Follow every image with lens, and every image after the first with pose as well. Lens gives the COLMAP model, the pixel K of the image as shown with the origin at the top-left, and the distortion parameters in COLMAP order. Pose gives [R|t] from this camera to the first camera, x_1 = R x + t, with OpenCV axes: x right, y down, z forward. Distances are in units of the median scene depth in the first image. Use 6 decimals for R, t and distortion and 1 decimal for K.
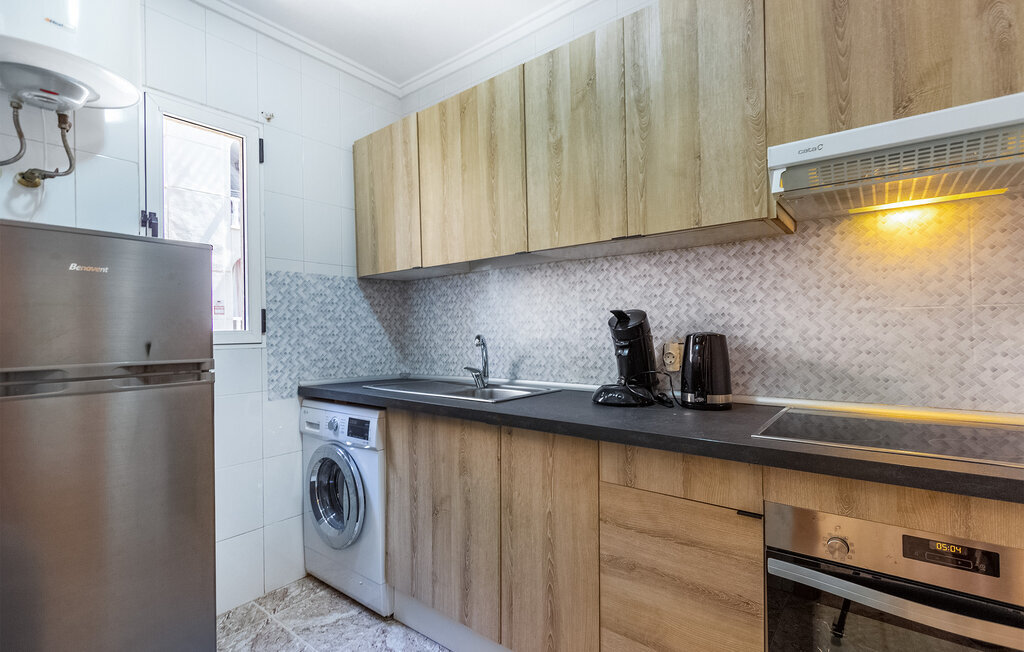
lens RADIAL K [[478.8, 0, 507.1], [0, 478.8, 328.1], [0, 0, 1]] dist [0.006289, -0.000464]
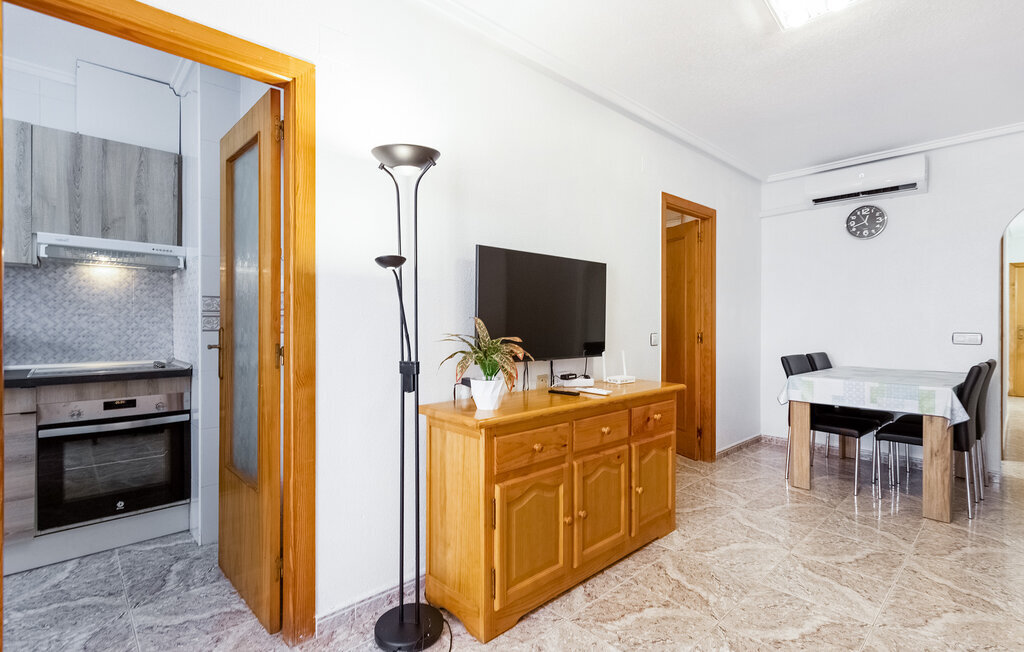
lens RADIAL K [[478.8, 0, 513.7], [0, 478.8, 323.4], [0, 0, 1]] dist [0.006289, -0.000464]
pose [[0.151805, 0.014002, 0.988311, -0.994418], [-0.010613, 0.999865, -0.012535, 0.004627], [-0.988354, -0.008586, 0.151933, -1.111761]]
